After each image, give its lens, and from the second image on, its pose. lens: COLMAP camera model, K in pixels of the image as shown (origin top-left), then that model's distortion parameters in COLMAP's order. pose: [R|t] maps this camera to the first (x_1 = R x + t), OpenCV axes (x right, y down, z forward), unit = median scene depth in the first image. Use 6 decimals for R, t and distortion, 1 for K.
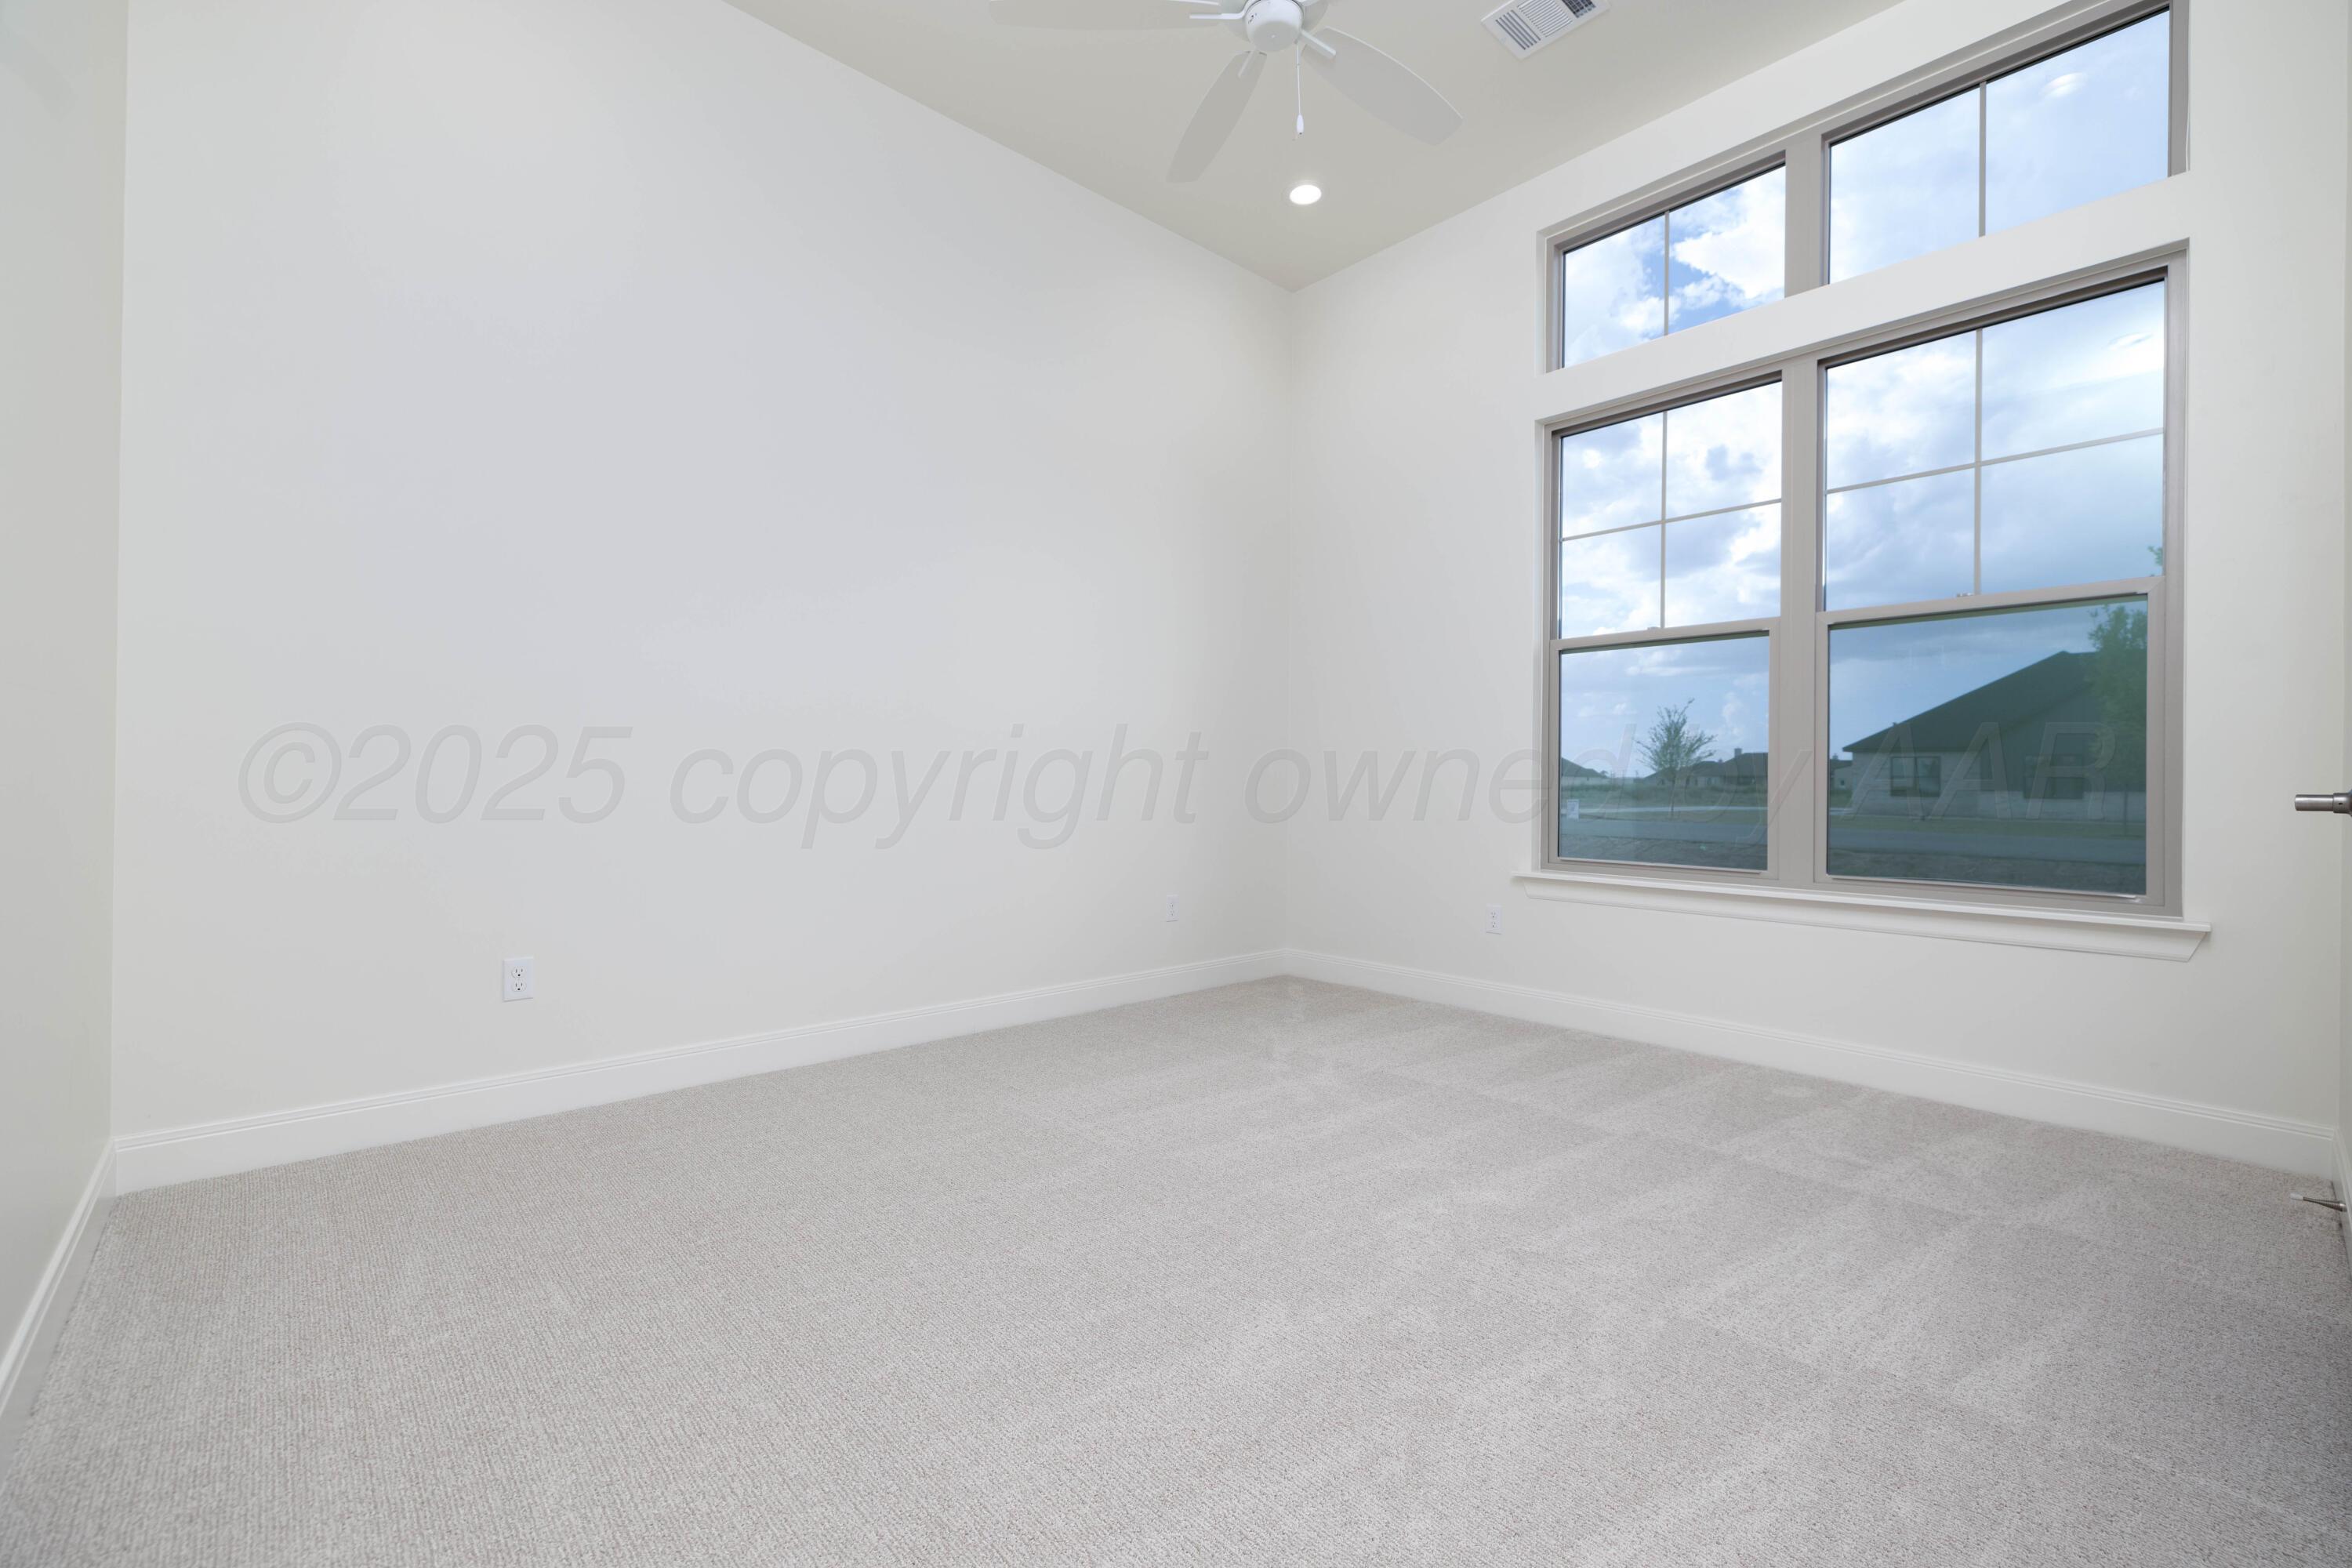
lens RADIAL K [[995.9, 0, 1174.5], [0, 995.9, 783.5], [0, 0, 1]] dist [0.015864, -0.000125]
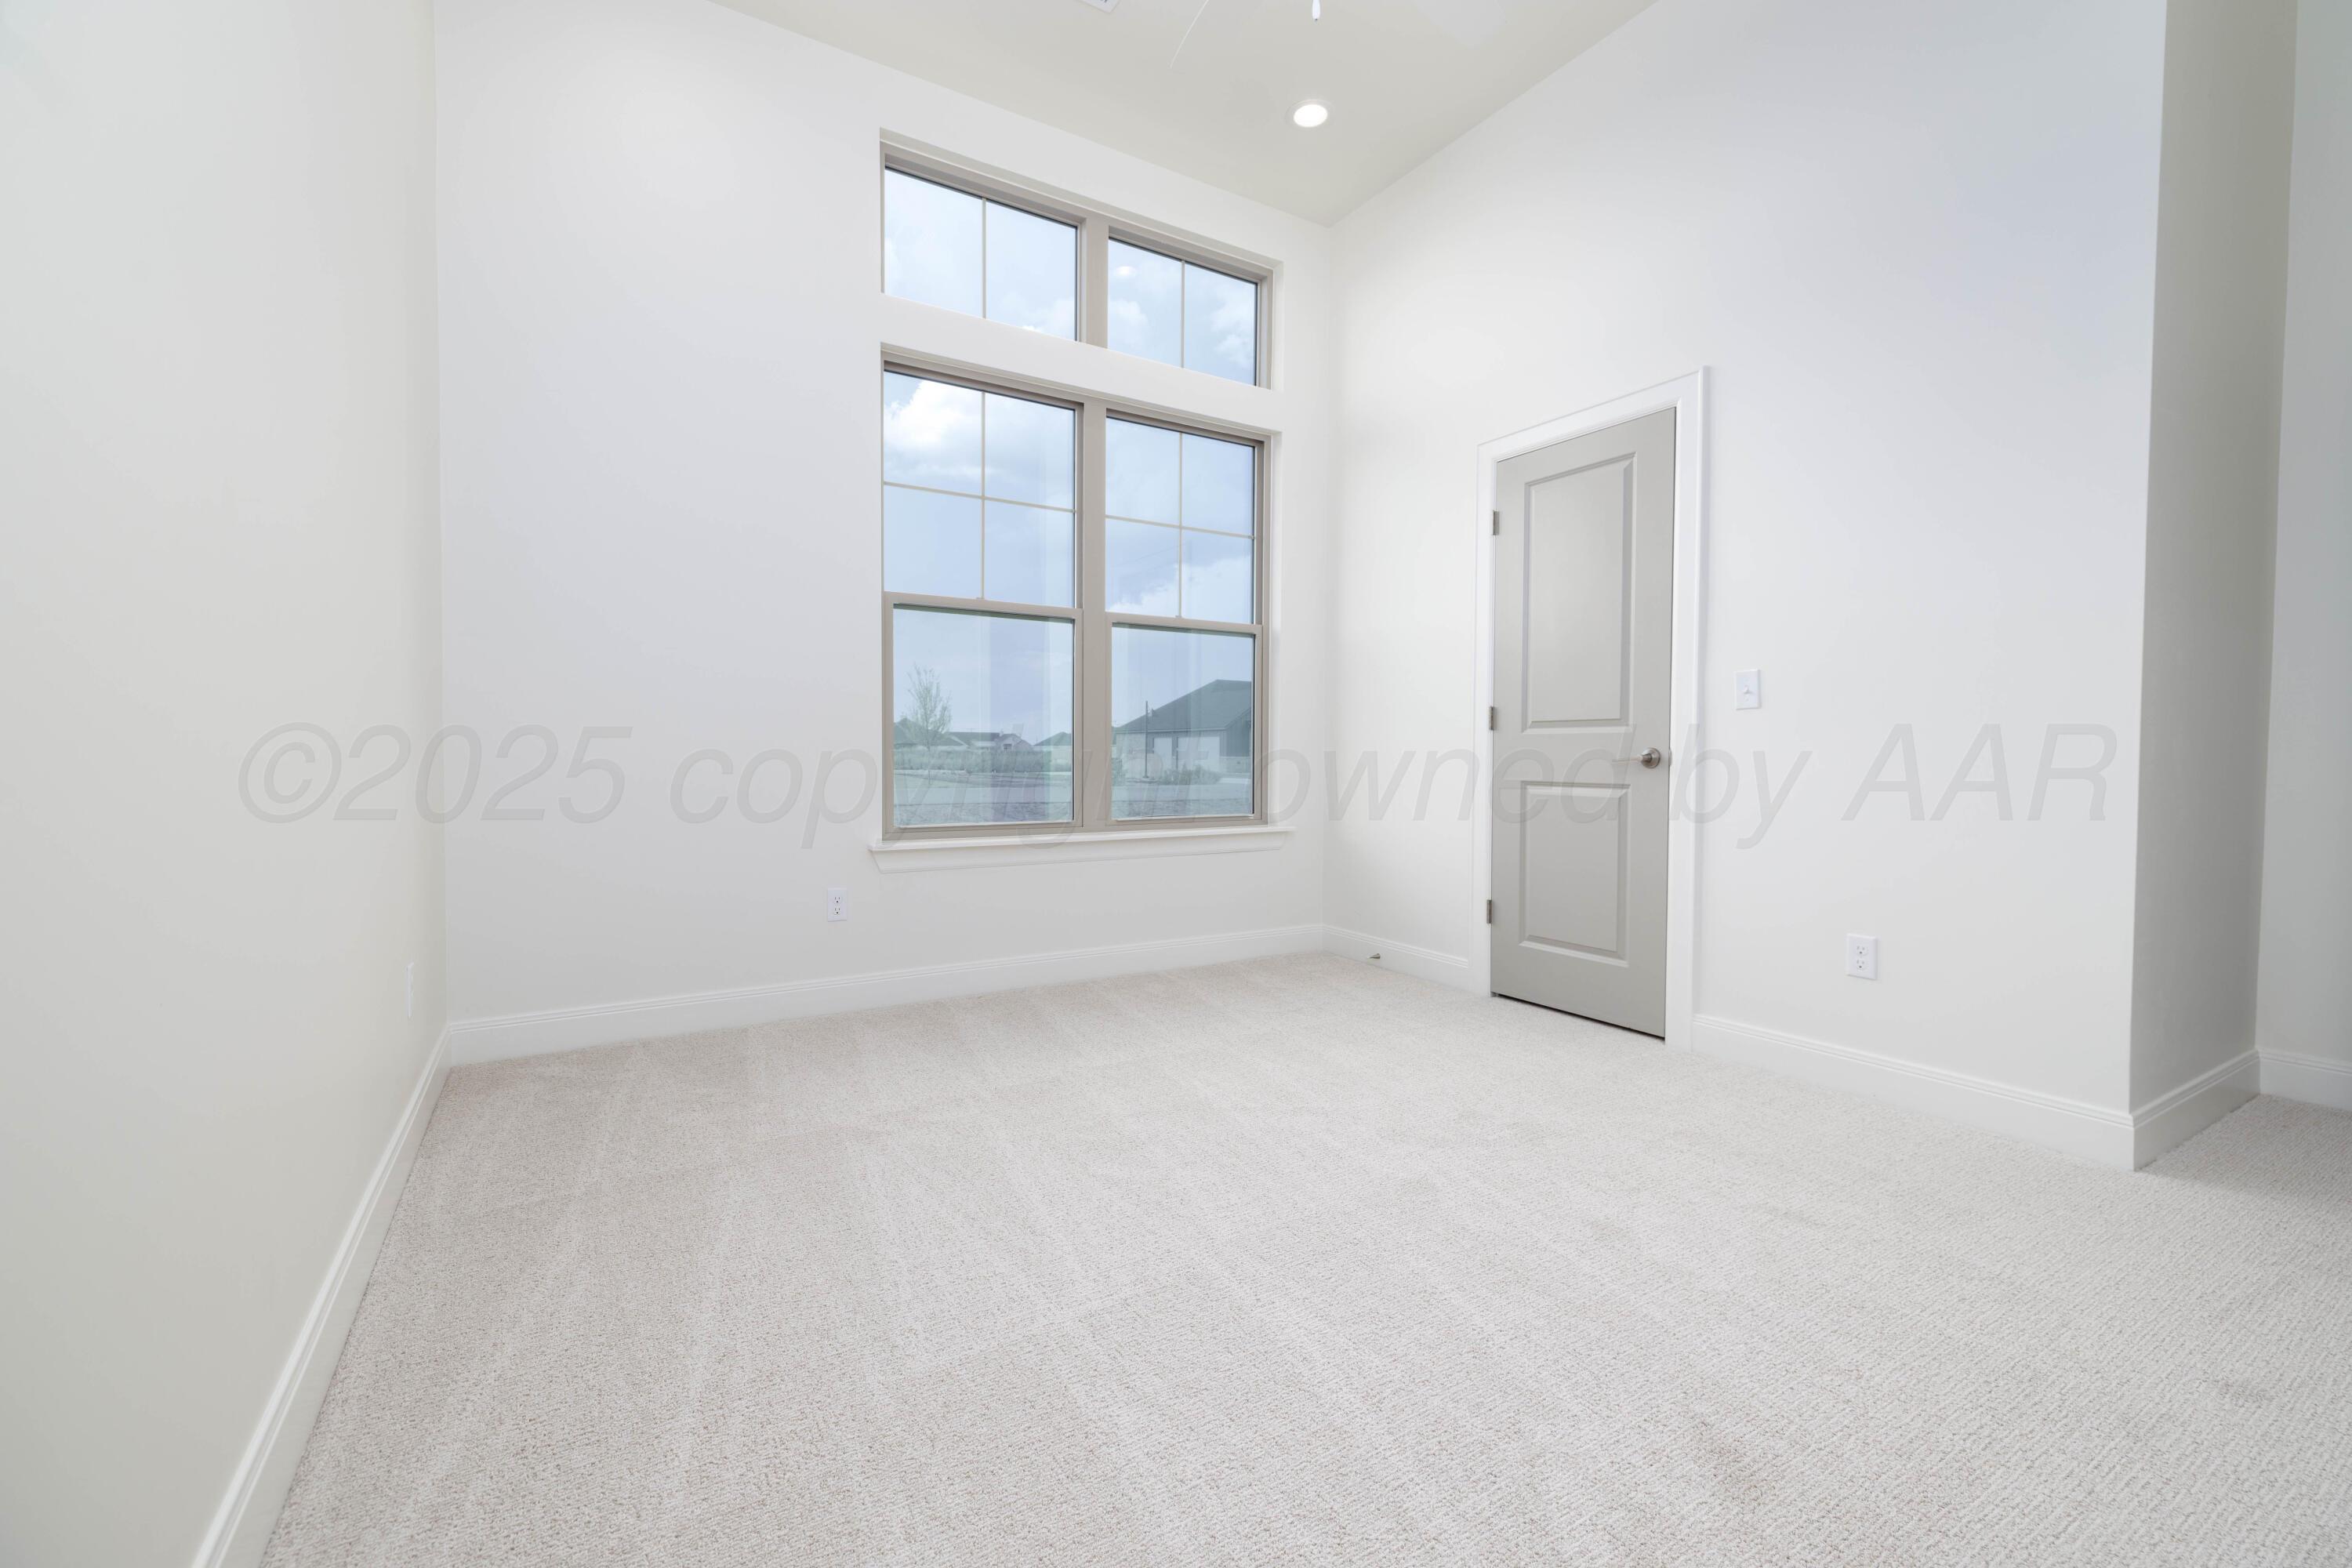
lens RADIAL K [[995.9, 0, 1179.1], [0, 995.9, 773.0], [0, 0, 1]] dist [0.015864, -0.000125]
pose [[0.189989, -0.033736, 0.981206, -0.562824], [-0.013054, 0.999234, 0.036884, -0.016197], [-0.981699, -0.019816, 0.189403, 0.652271]]
